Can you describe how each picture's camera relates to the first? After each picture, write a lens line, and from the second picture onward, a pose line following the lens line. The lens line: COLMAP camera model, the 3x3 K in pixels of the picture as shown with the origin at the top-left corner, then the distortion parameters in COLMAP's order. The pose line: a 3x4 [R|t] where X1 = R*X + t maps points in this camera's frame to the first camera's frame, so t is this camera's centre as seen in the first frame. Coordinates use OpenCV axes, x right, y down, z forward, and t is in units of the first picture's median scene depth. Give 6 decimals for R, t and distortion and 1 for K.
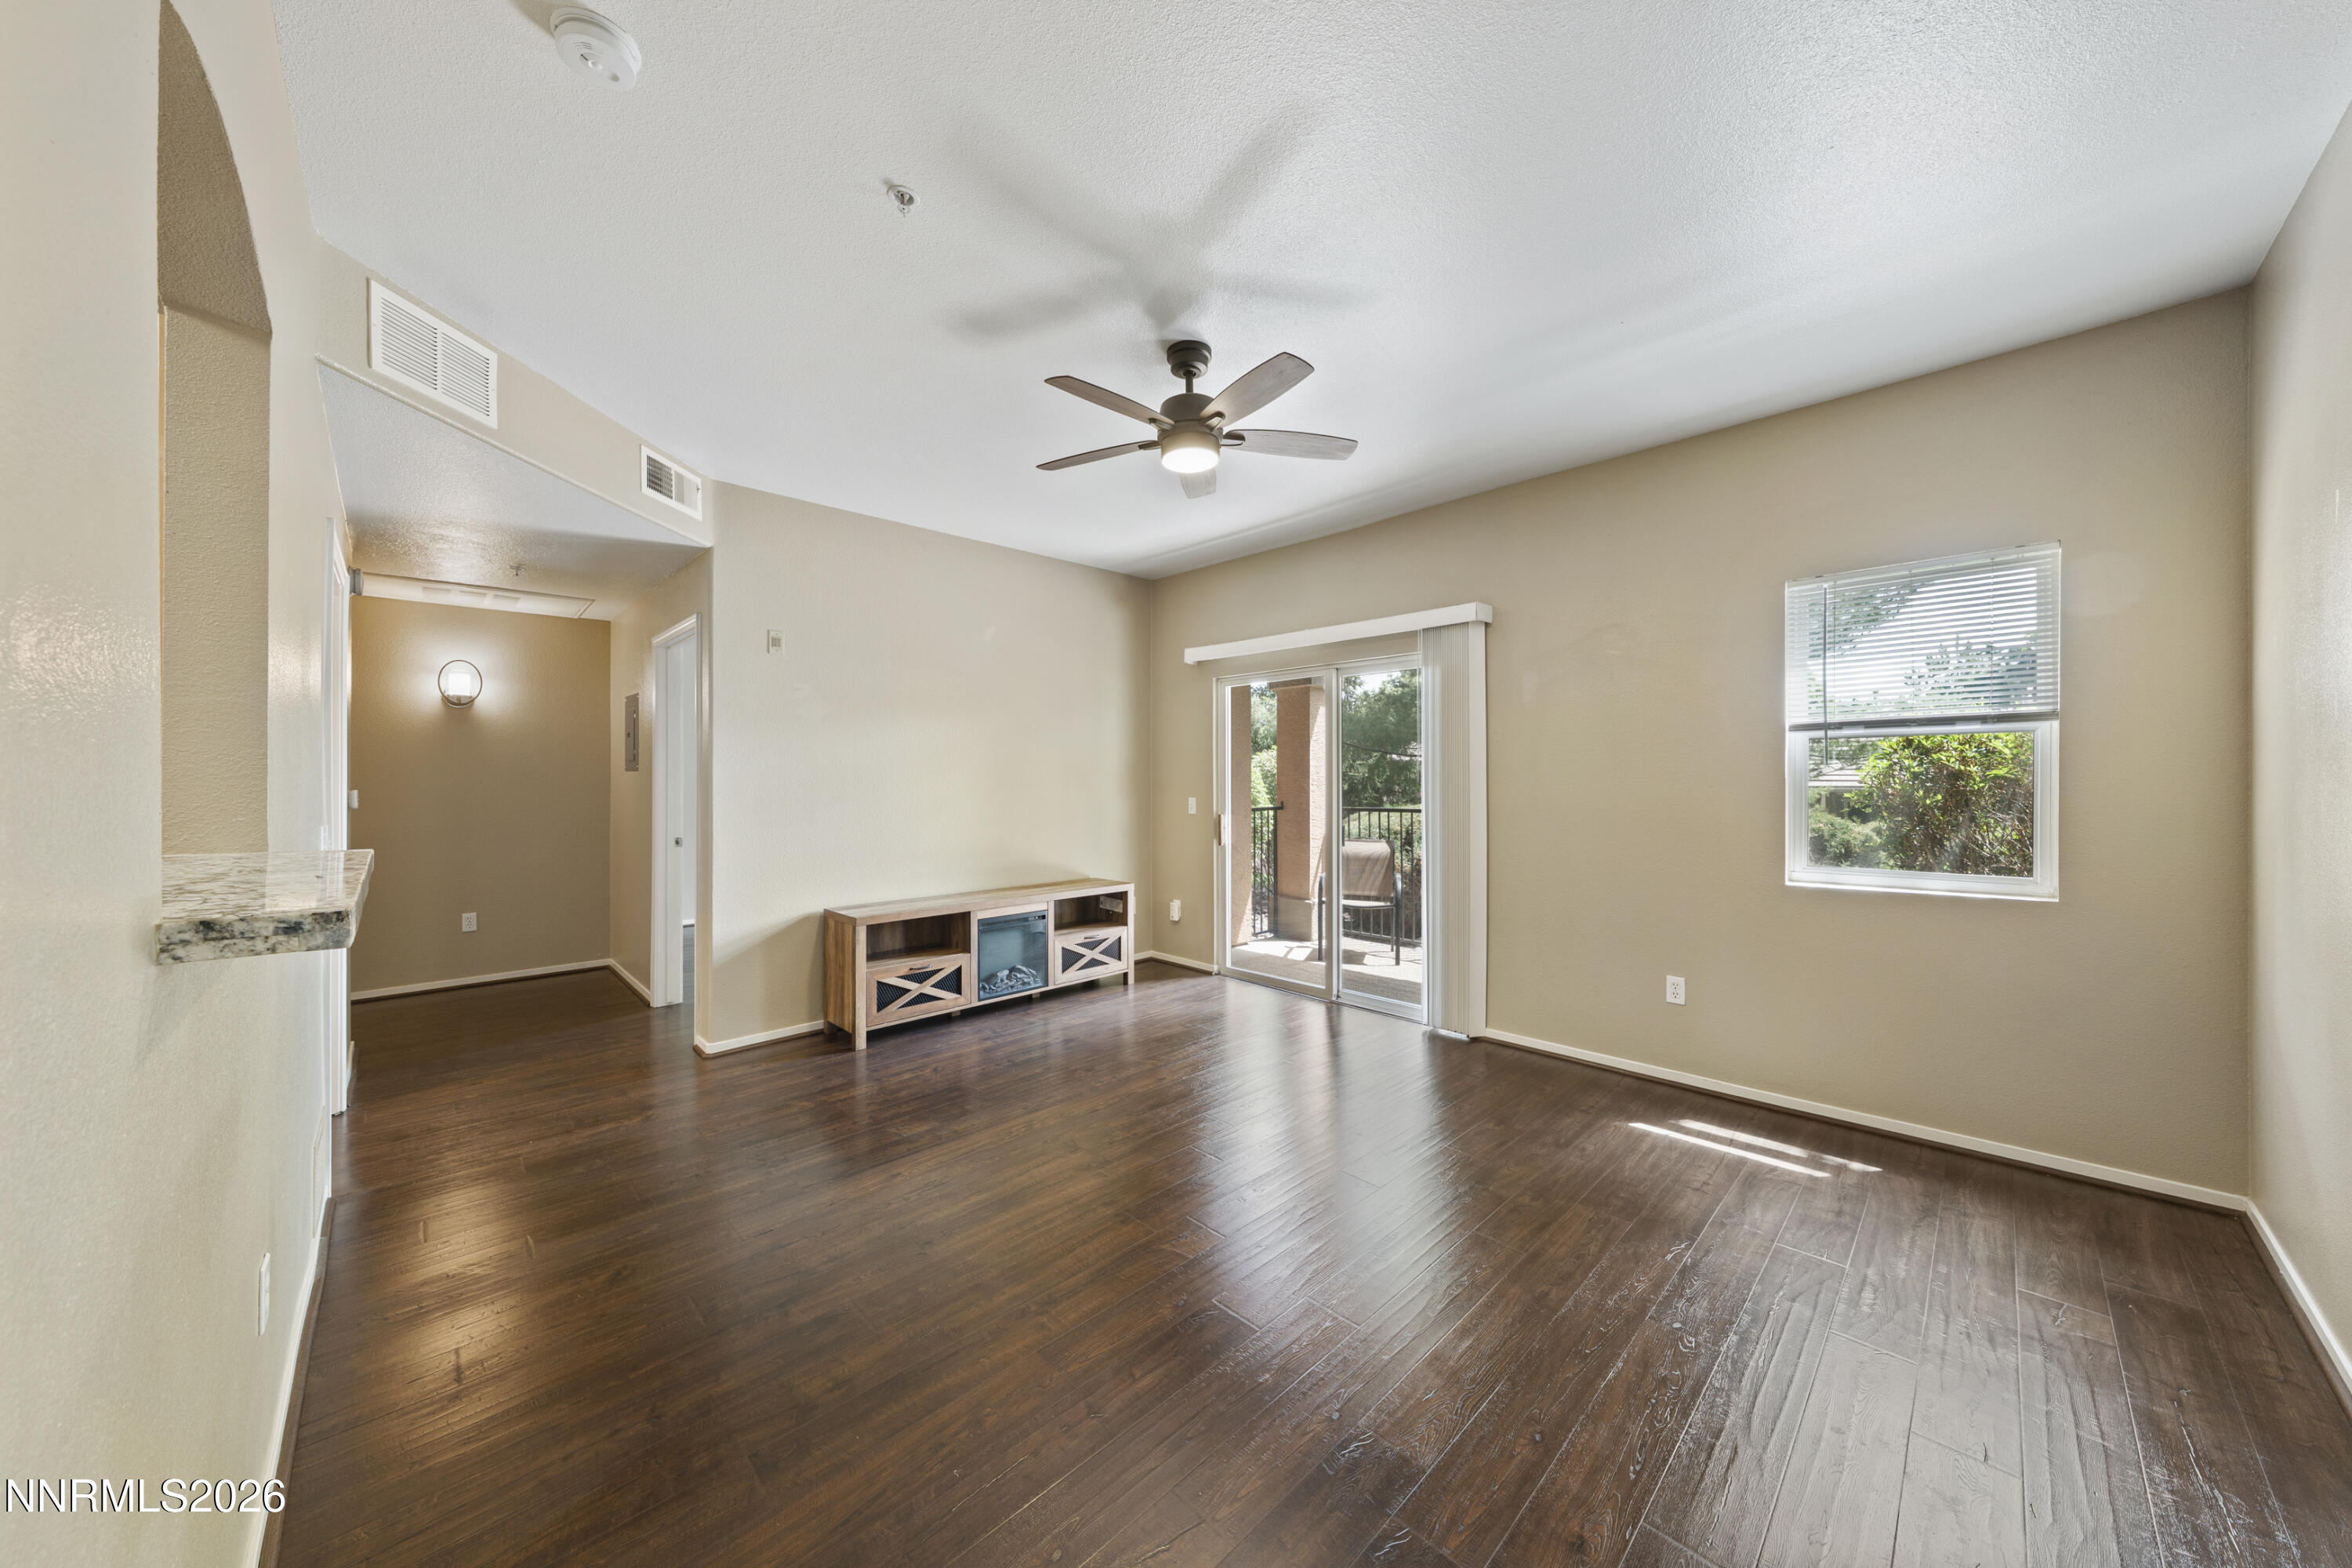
lens RADIAL K [[796.9, 0, 1170.3], [0, 796.9, 770.5], [0, 0, 1]] dist [-0.001746, -0.000278]
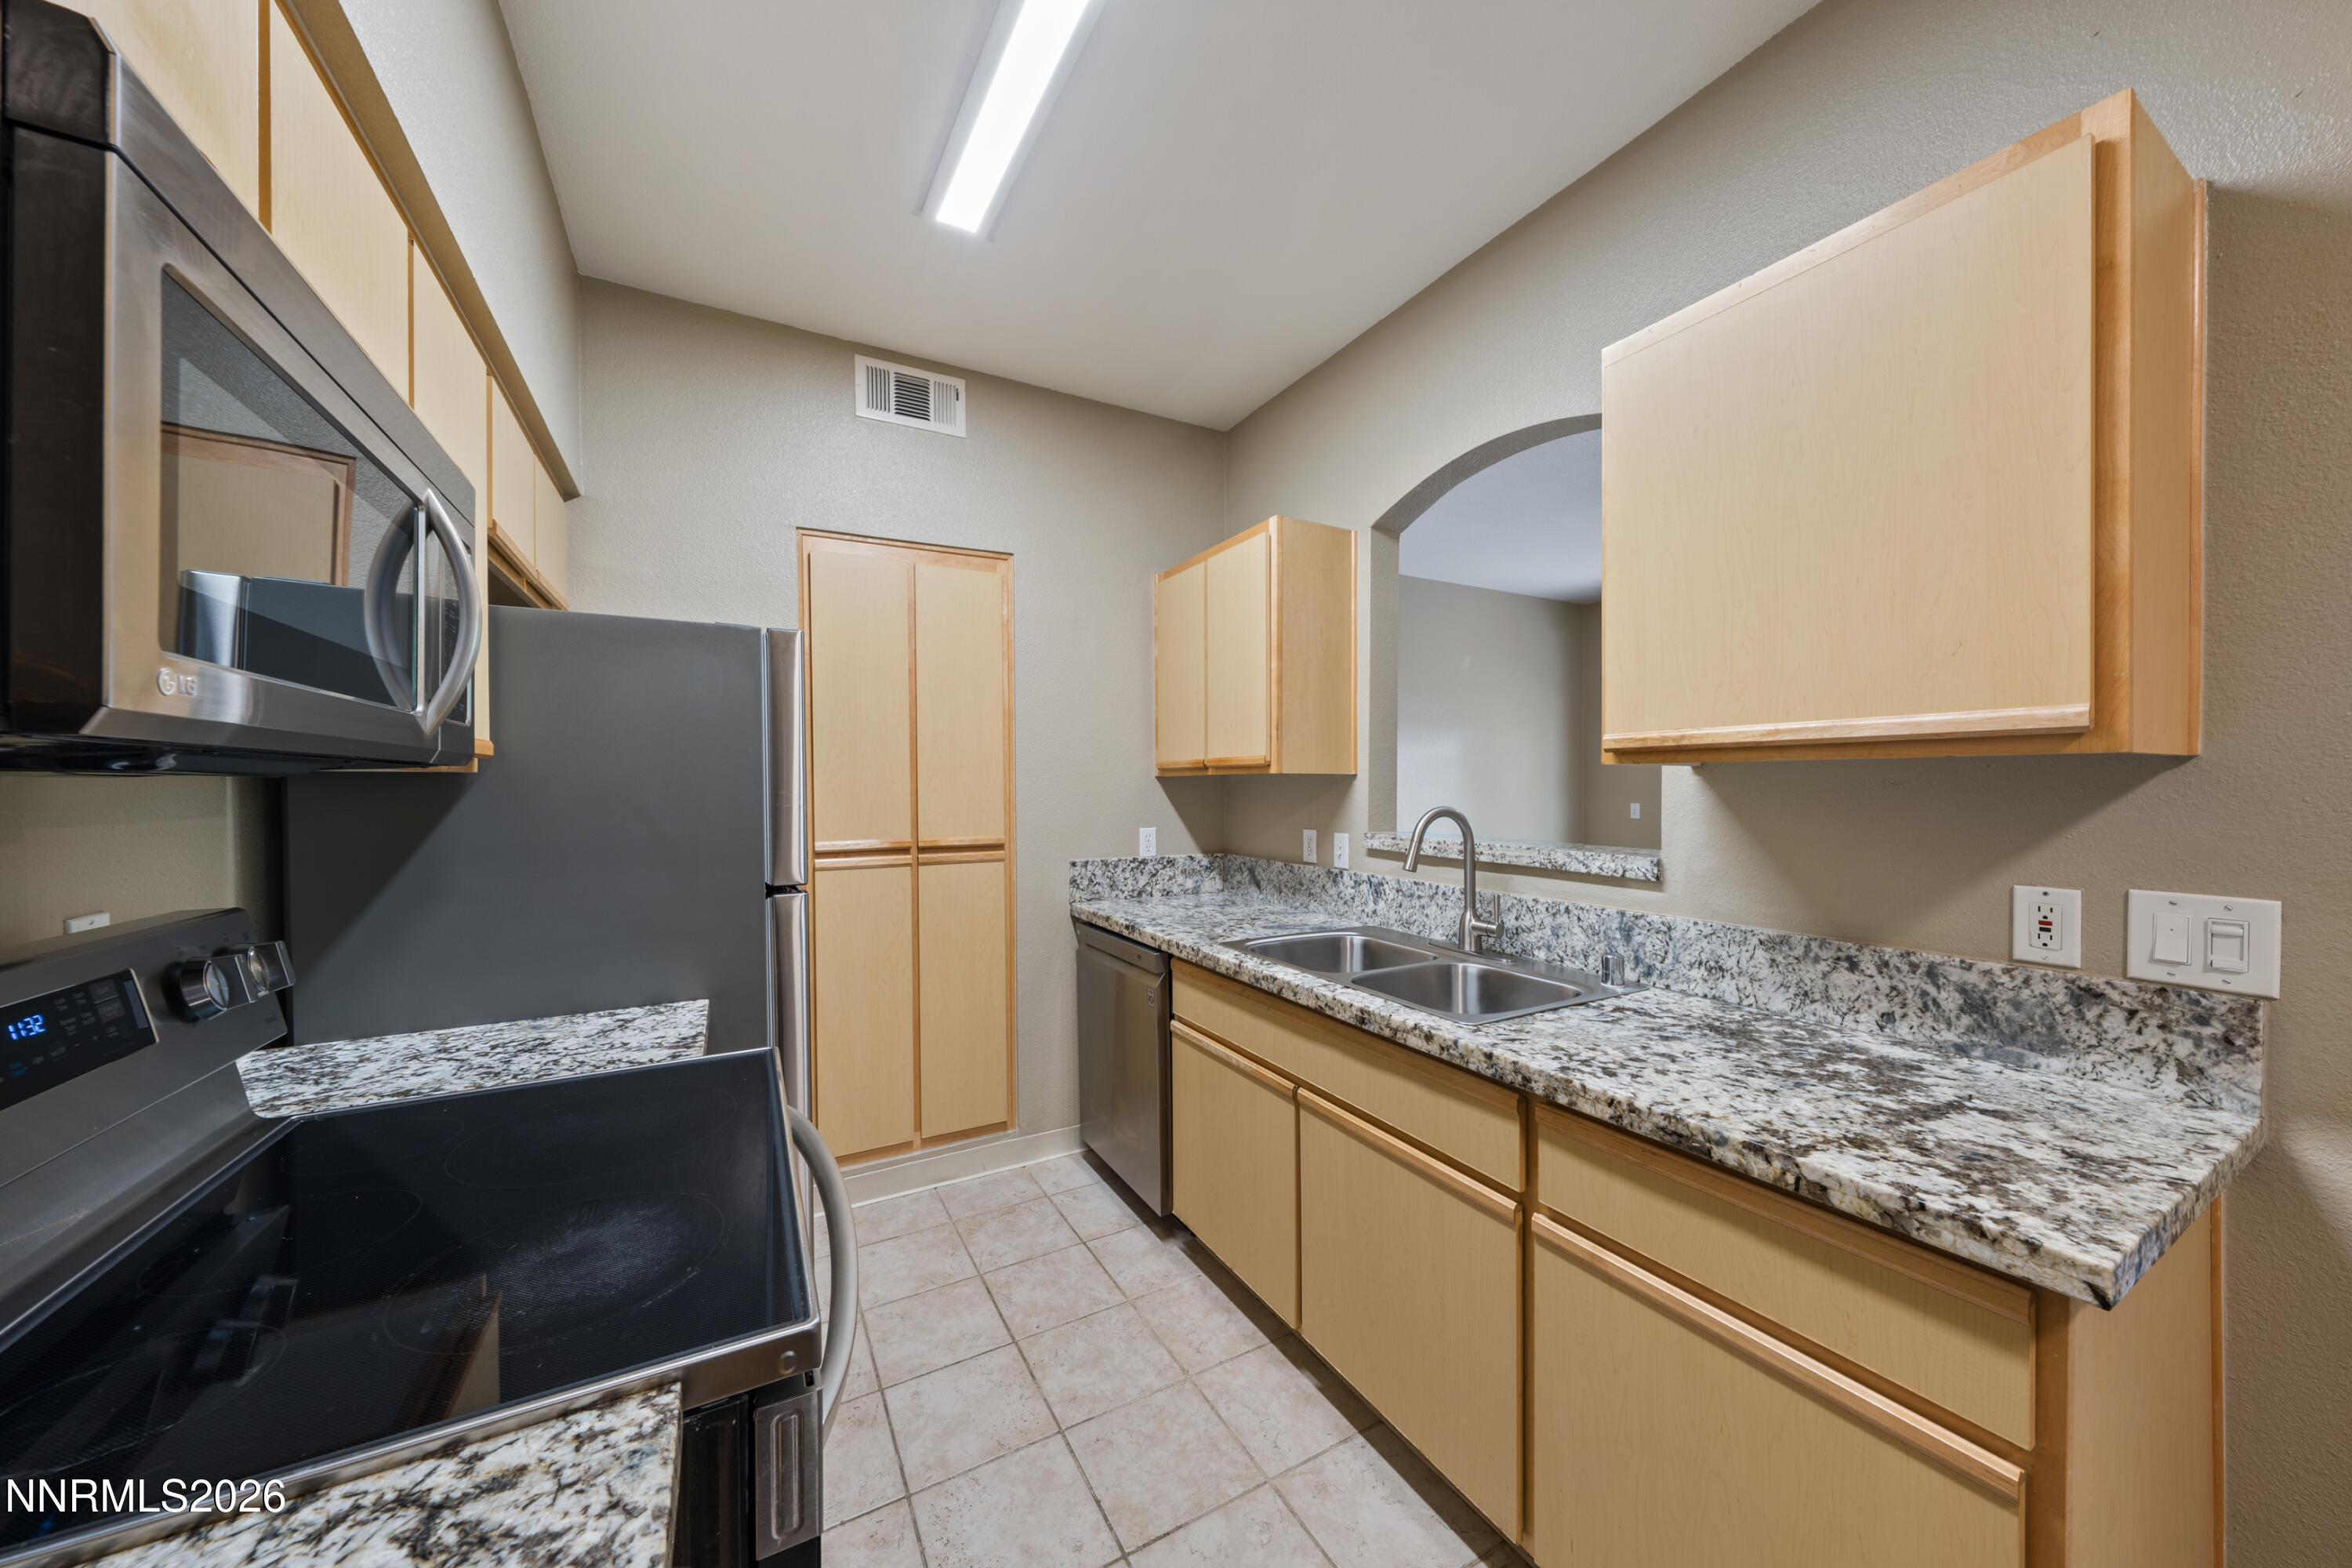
lens RADIAL K [[796.9, 0, 1172.7], [0, 796.9, 793.0], [0, 0, 1]] dist [-0.001746, -0.000278]
pose [[0.967048, -0.000319, -0.254592, -0.365357], [0.005172, 0.999818, 0.018390, -0.004127], [0.254540, -0.019101, 0.966874, -0.250909]]
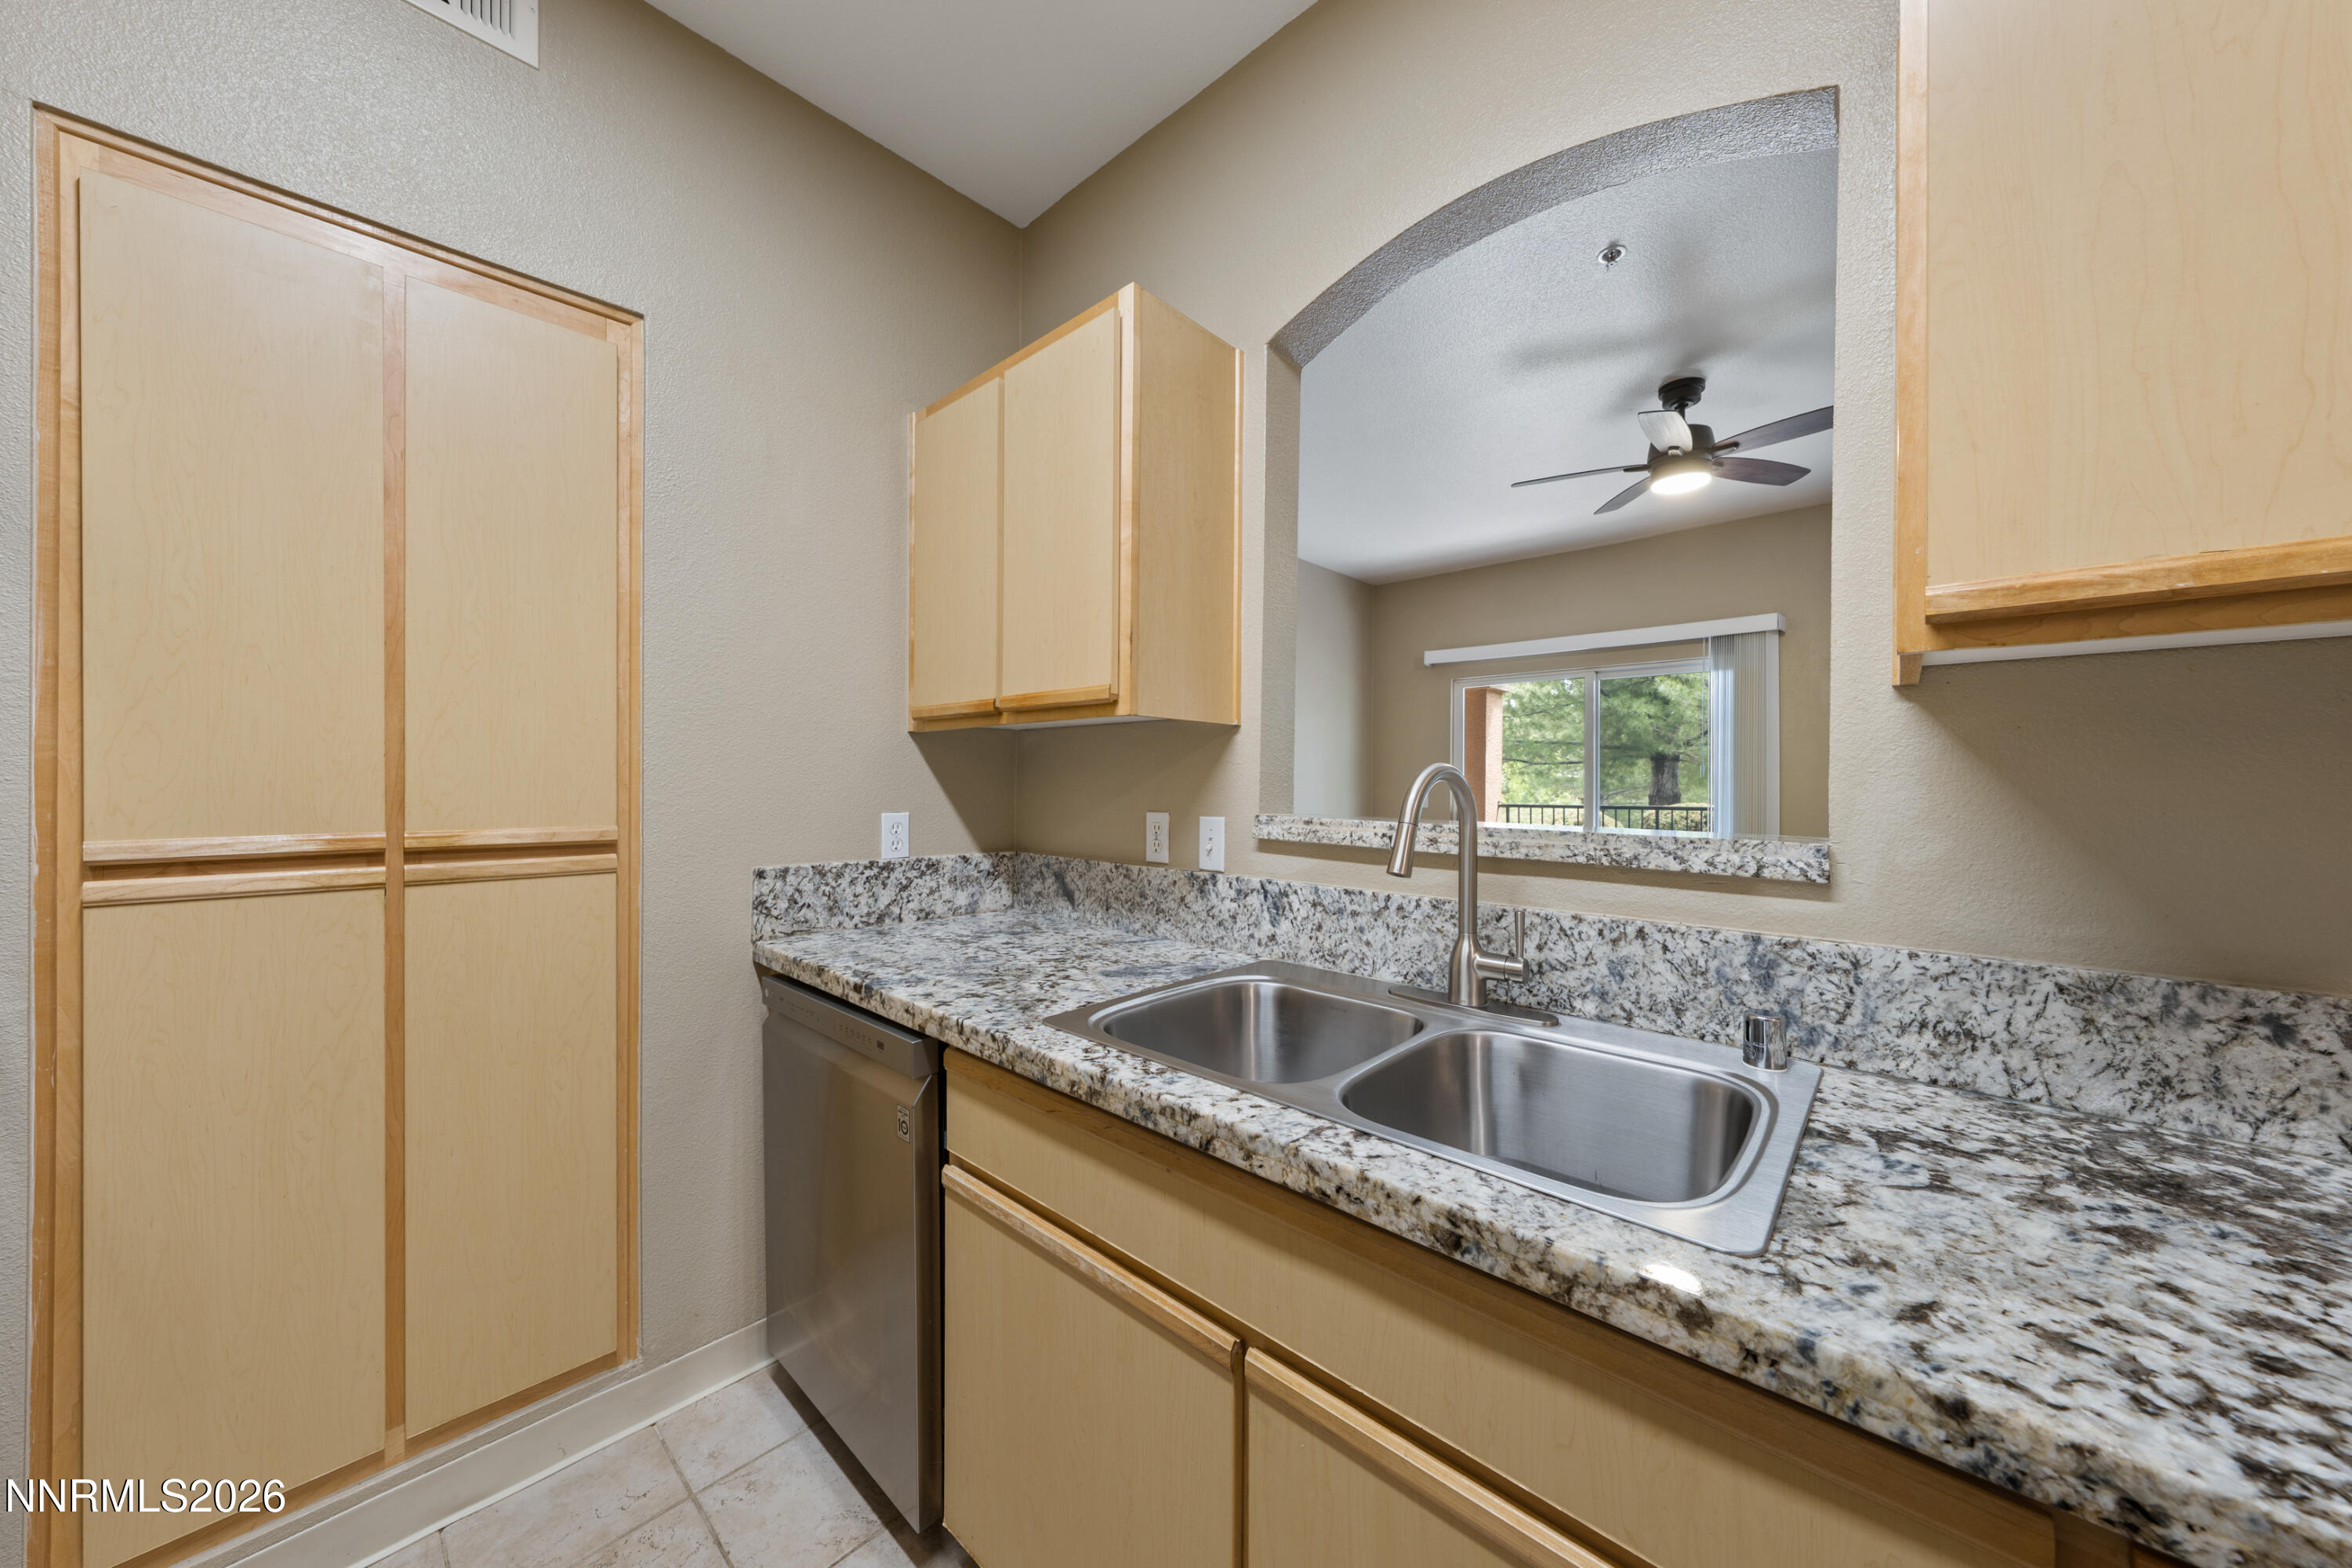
lens RADIAL K [[796.9, 0, 1179.9], [0, 796.9, 784.0], [0, 0, 1]] dist [-0.001746, -0.000278]
pose [[0.997920, 0.006224, 0.064163, -0.431091], [-0.006849, 0.999931, 0.009534, 0.016537], [-0.064100, -0.009953, 0.997894, -0.045093]]
